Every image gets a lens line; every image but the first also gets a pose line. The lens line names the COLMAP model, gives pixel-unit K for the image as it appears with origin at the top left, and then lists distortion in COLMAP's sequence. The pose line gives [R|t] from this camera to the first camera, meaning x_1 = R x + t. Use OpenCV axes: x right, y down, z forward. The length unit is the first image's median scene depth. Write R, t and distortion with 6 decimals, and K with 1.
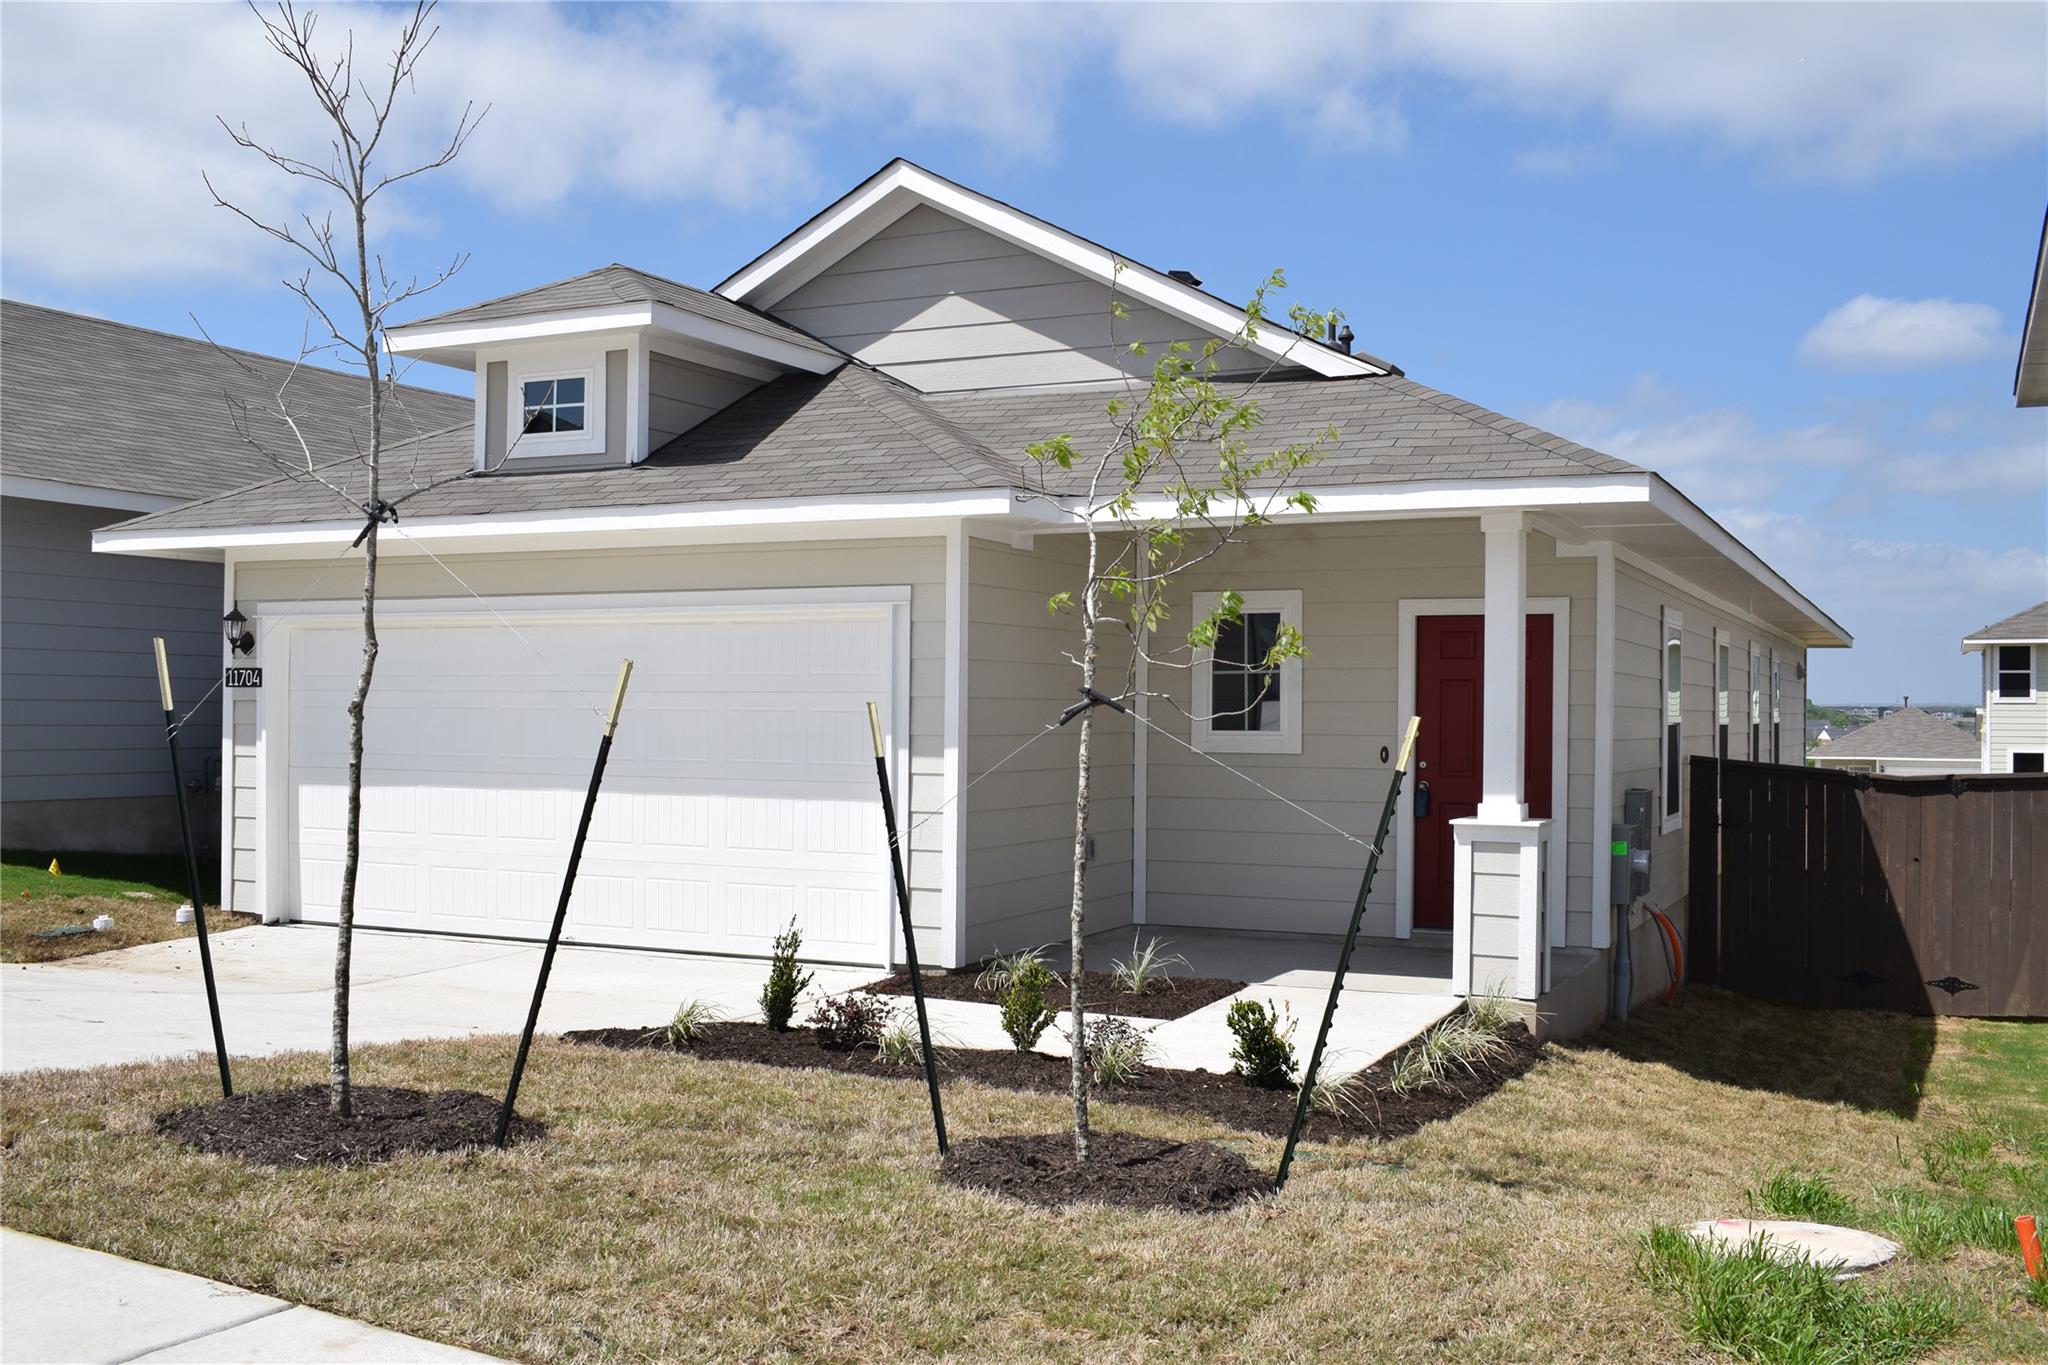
lens RADIAL K [[1960.9, 0, 1020.0], [0, 1960.9, 685.4], [0, 0, 1]] dist [-0.070025, 0.000000]
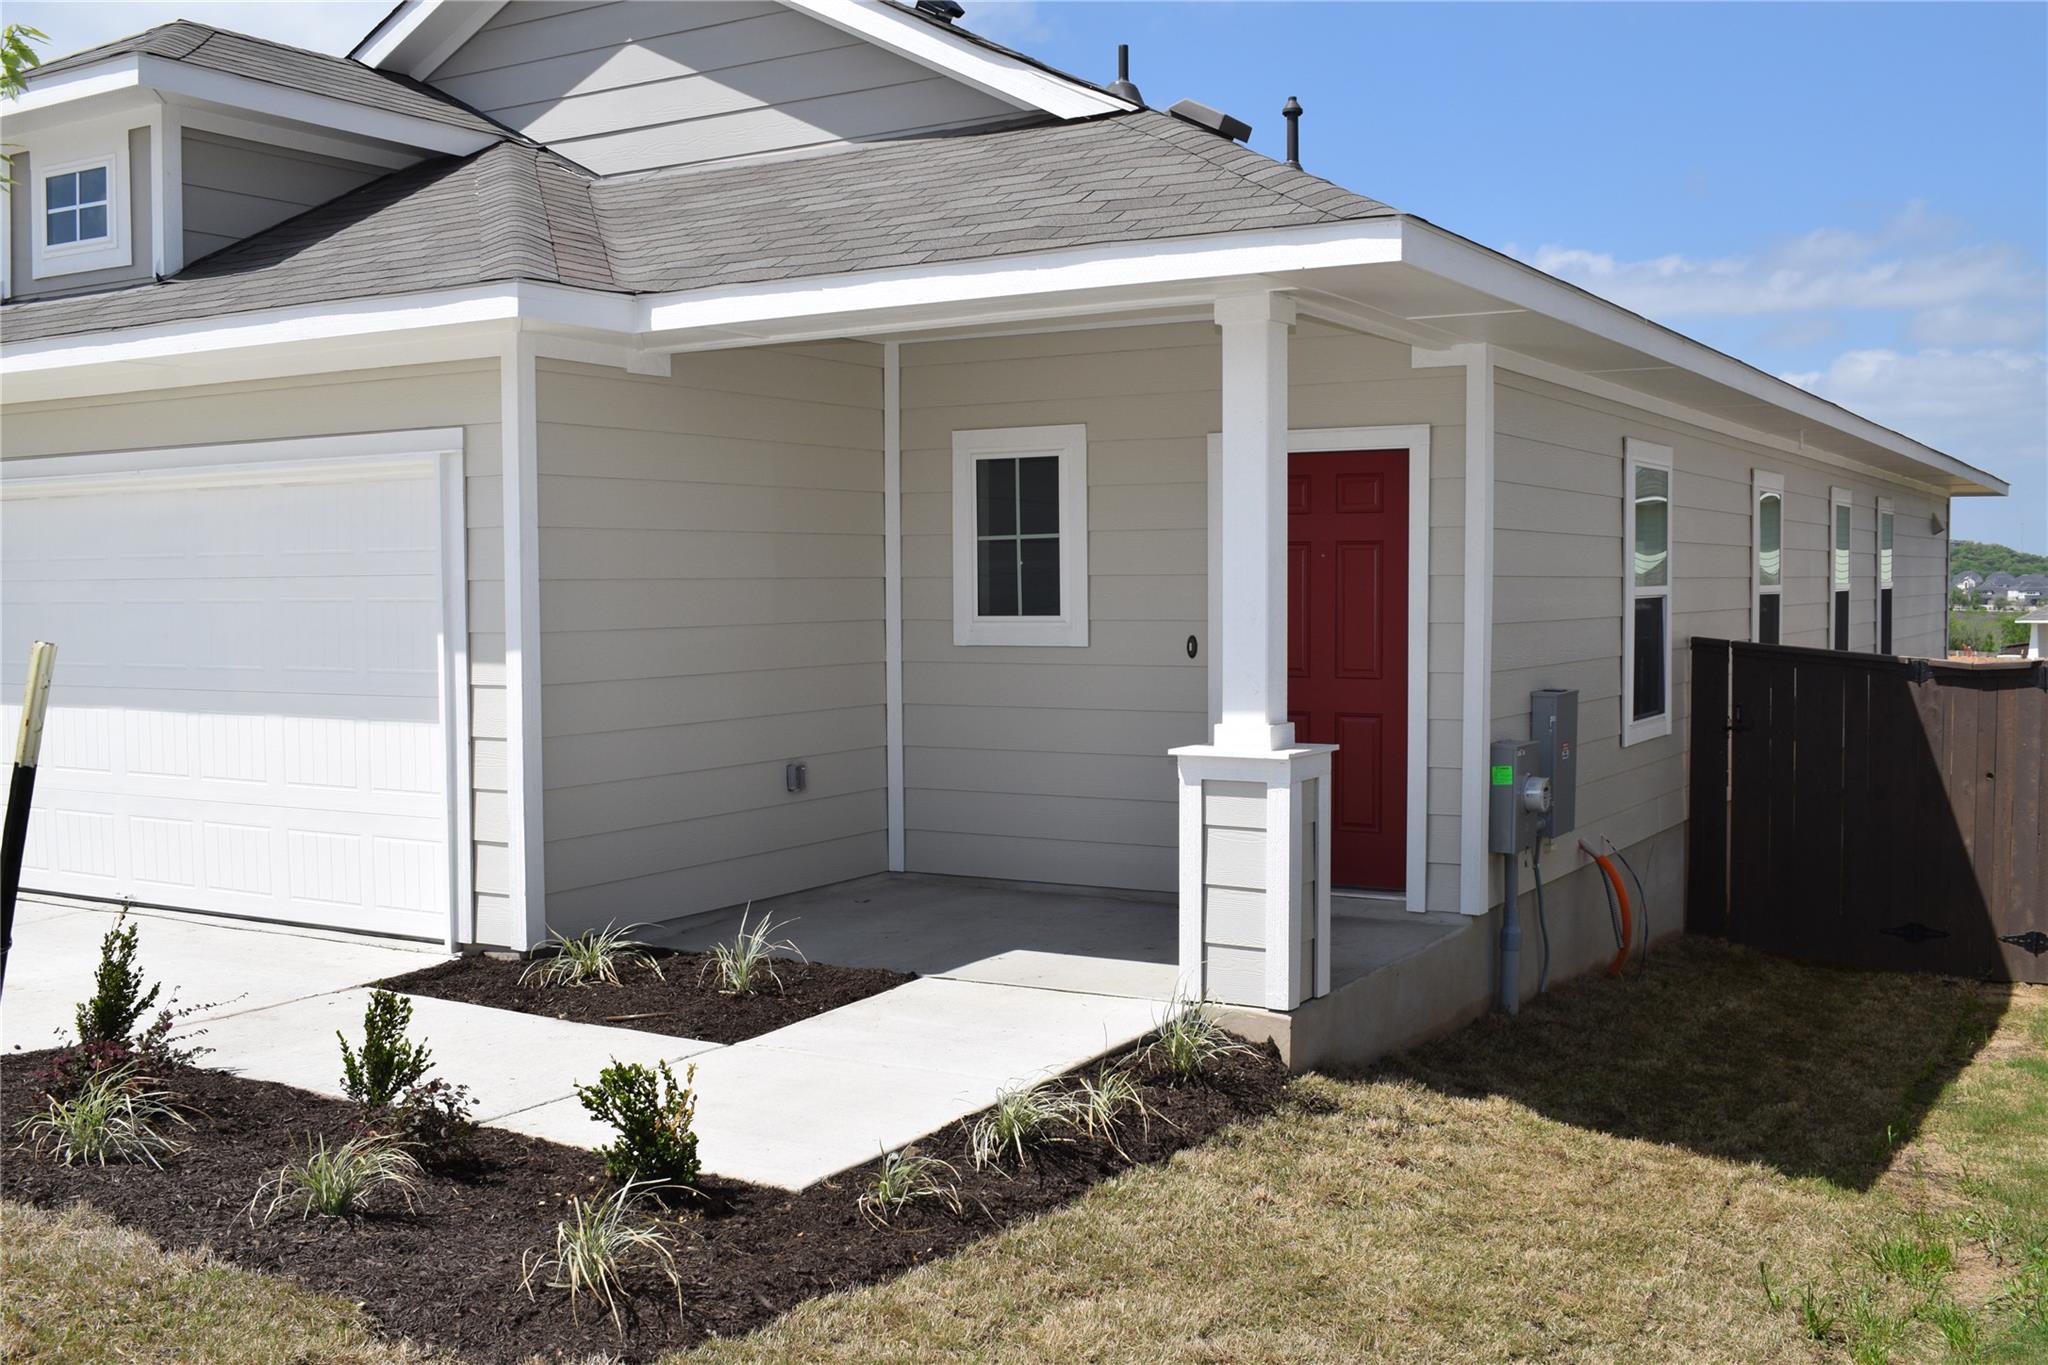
lens RADIAL K [[2027.9, 0, 1025.2], [0, 2027.9, 687.5], [0, 0, 1]] dist [-0.062067, 0.000000]
pose [[0.995920, -0.011179, -0.089546, 0.198687], [0.017008, 0.997766, 0.064601, 0.000472], [0.088623, -0.065861, 0.993885, 0.246565]]
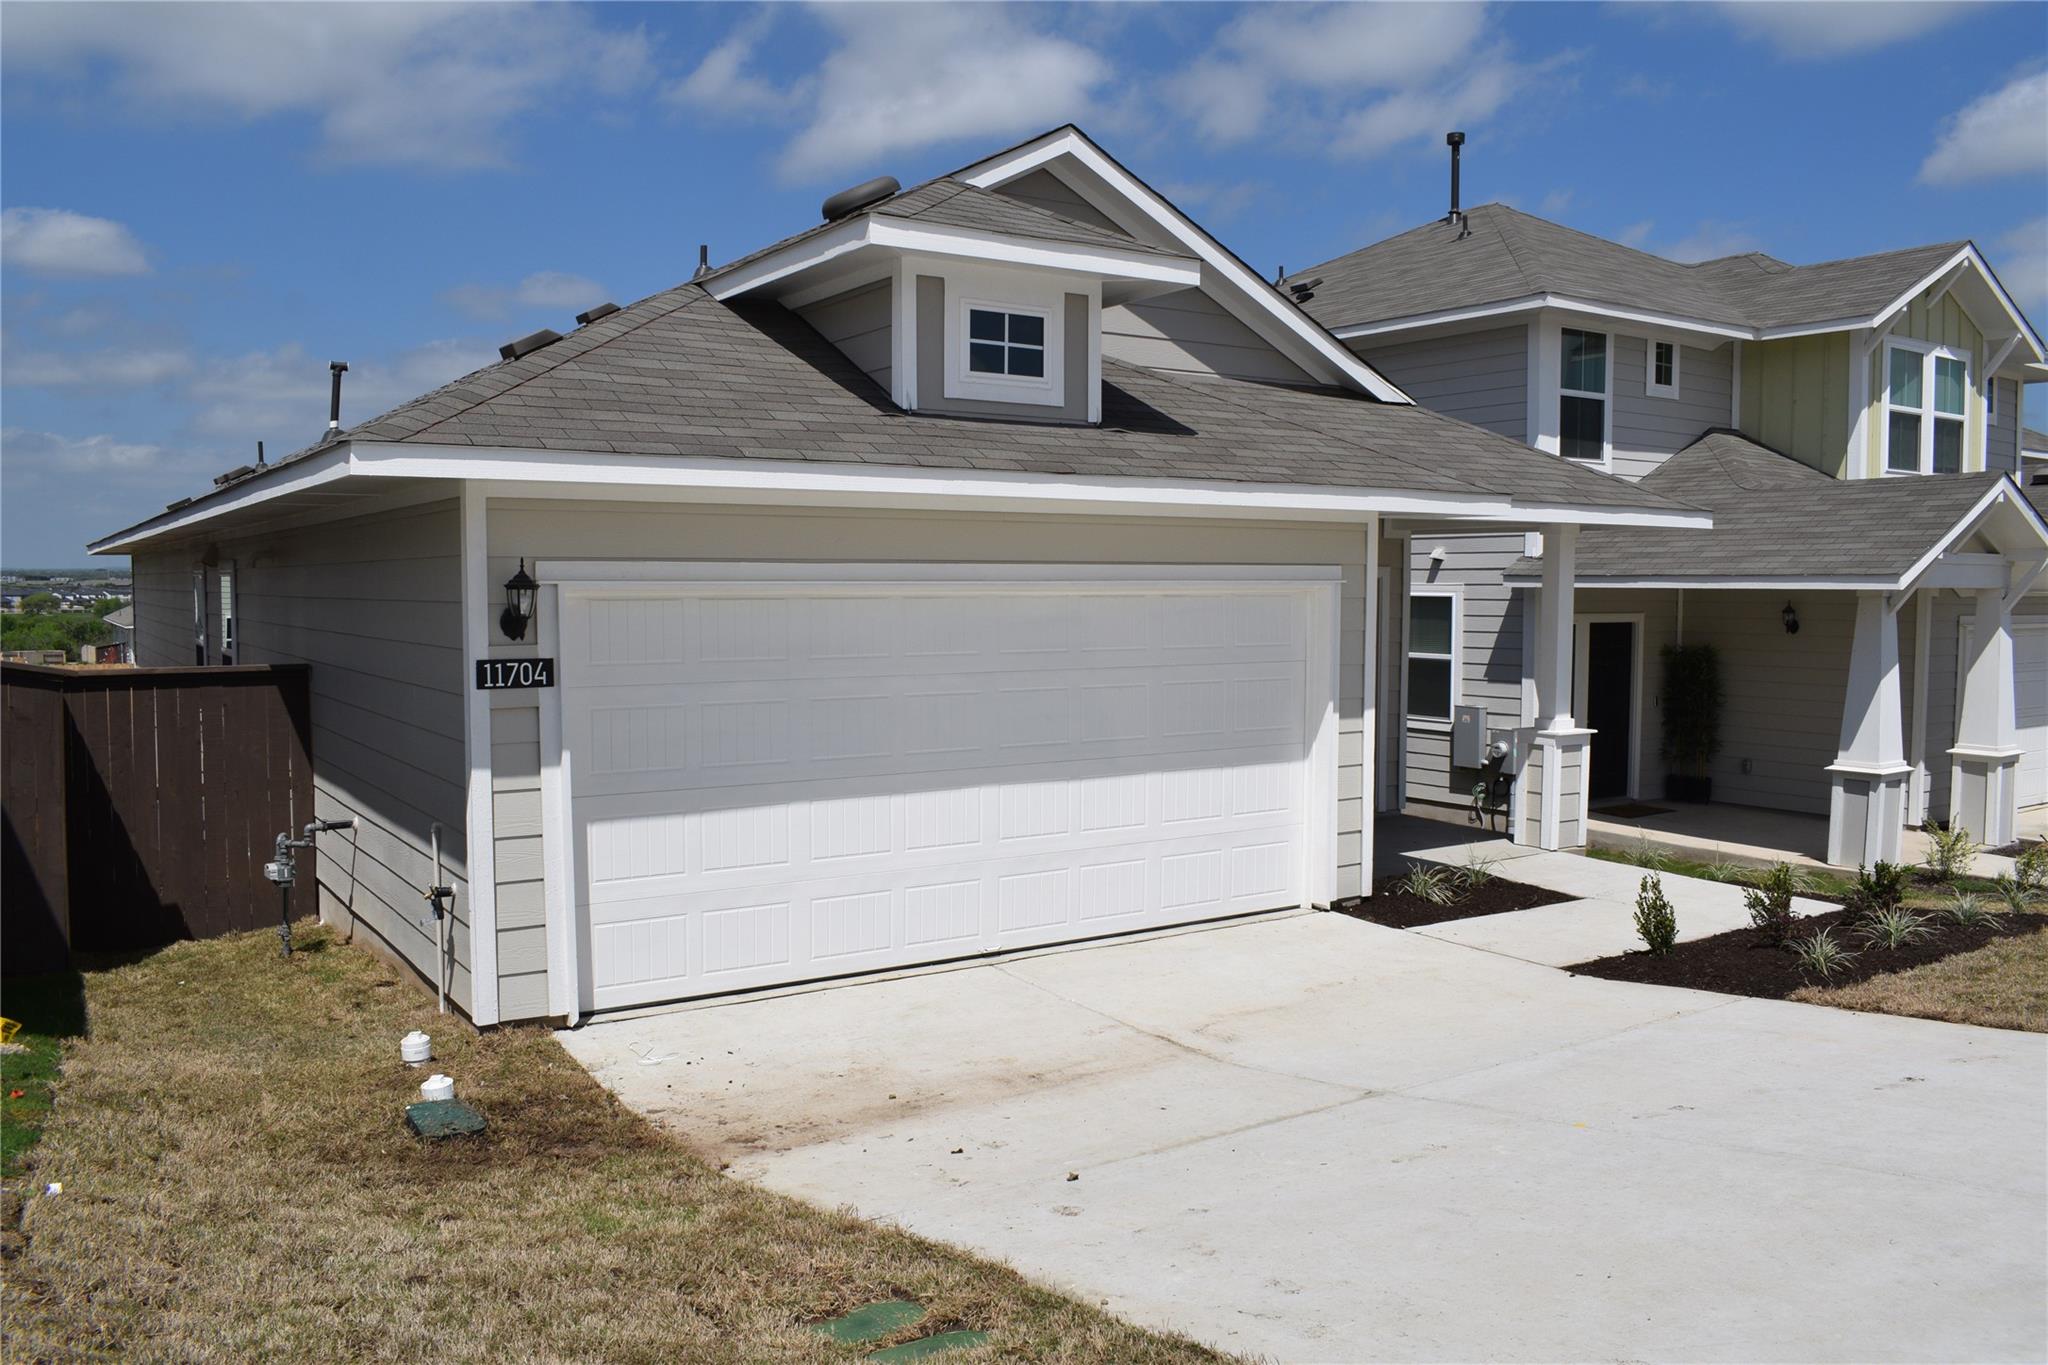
lens RADIAL K [[1610.6, 0, 1023.9], [0, 1610.6, 682.3], [0, 0, 1]] dist [-0.097642, 0.019239]
pose [[0.513099, -0.062245, 0.856069, -0.851767], [-0.008648, 0.996942, 0.077671, -0.049405], [-0.858286, -0.047257, 0.510992, 0.626216]]
